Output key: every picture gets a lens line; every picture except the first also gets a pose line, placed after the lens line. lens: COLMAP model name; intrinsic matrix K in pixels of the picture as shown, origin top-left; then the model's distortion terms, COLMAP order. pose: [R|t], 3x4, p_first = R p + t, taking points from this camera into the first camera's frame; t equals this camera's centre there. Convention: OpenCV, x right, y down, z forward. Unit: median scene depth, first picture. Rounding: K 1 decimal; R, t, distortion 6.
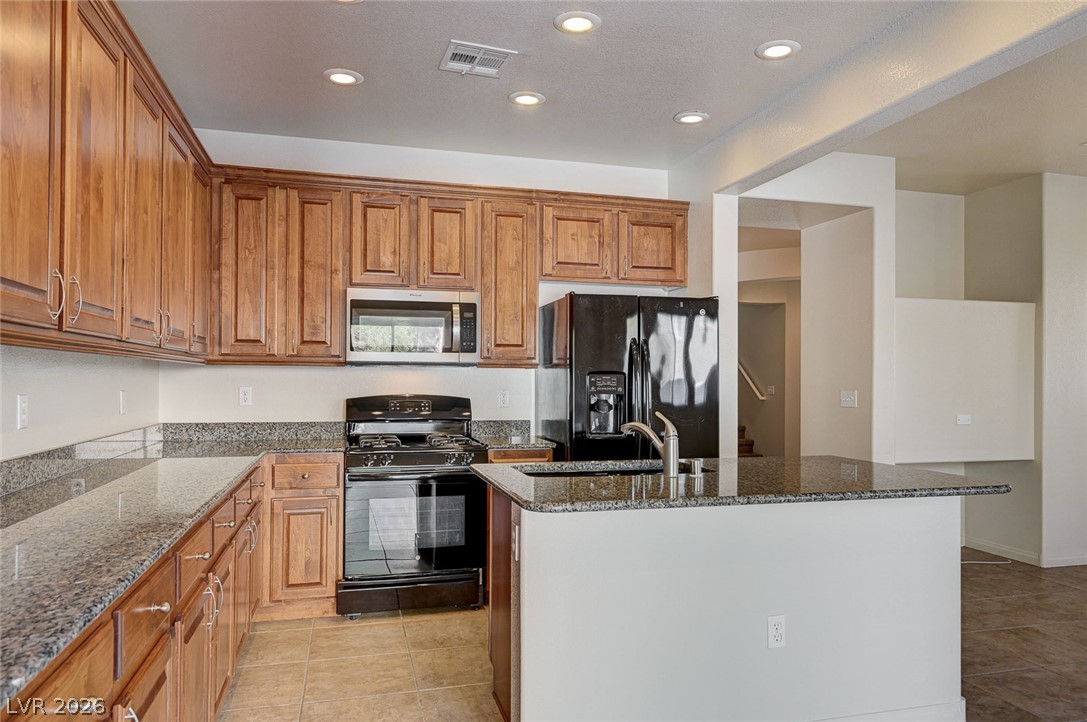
lens RADIAL K [[741.9, 0, 544.5], [0, 741.9, 371.7], [0, 0, 1]] dist [0.001301, 0.000183]
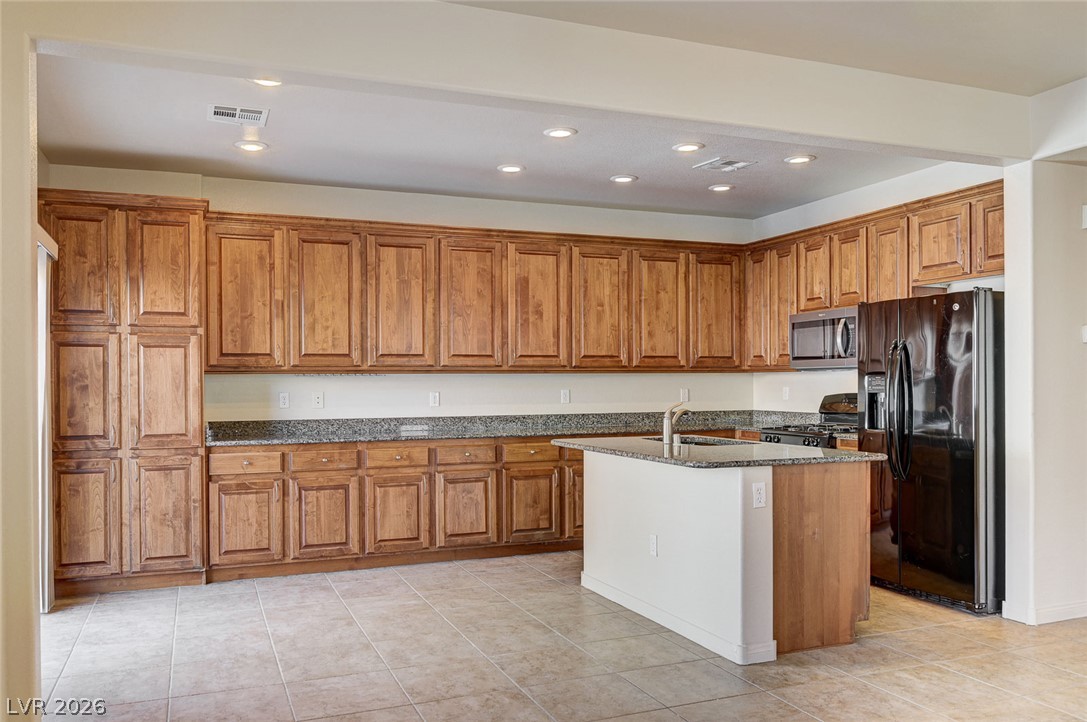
lens RADIAL K [[864.2, 0, 544.6], [0, 864.2, 390.0], [0, 0, 1]] dist [-0.003986, -0.001142]
pose [[0.113033, 0.000646, -0.993591, 1.277528], [0.018956, 0.999816, 0.002806, 0.013290], [0.993410, -0.019152, 0.113000, 0.360435]]
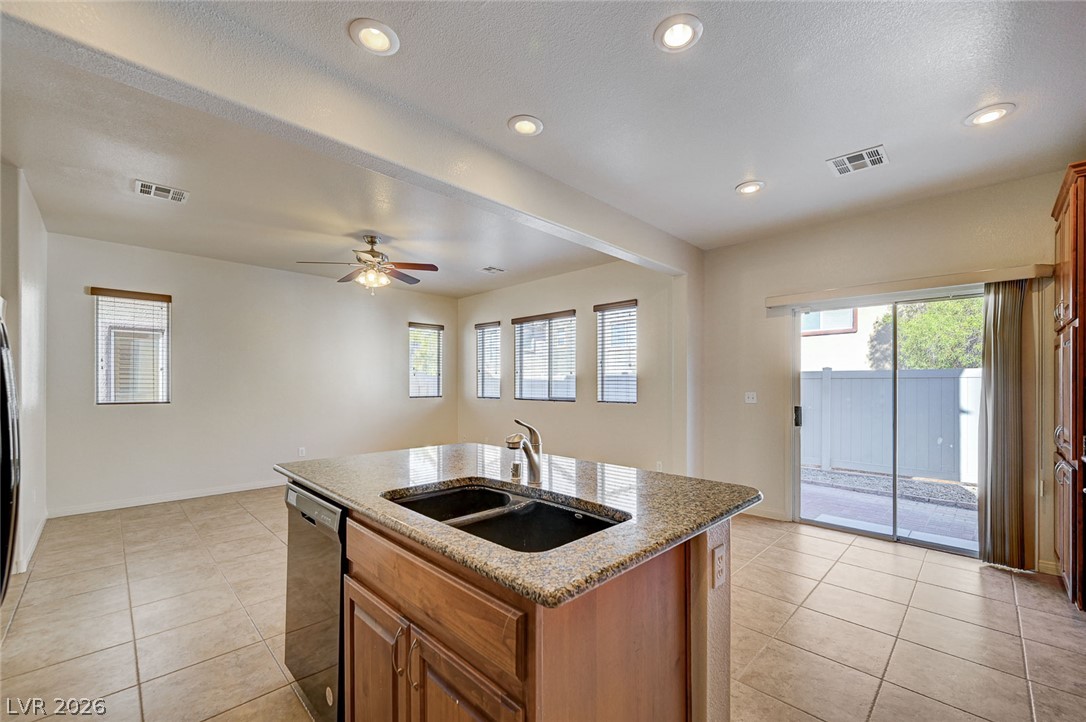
lens RADIAL K [[438.0, 0, 551.7], [0, 438.0, 381.3], [0, 0, 1]] dist [0.002678, -0.000552]
pose [[-0.506451, -0.001742, 0.862267, -0.217102], [-0.013946, 0.999884, -0.006171, 0.006564], [-0.862156, -0.015151, -0.506416, 0.850730]]
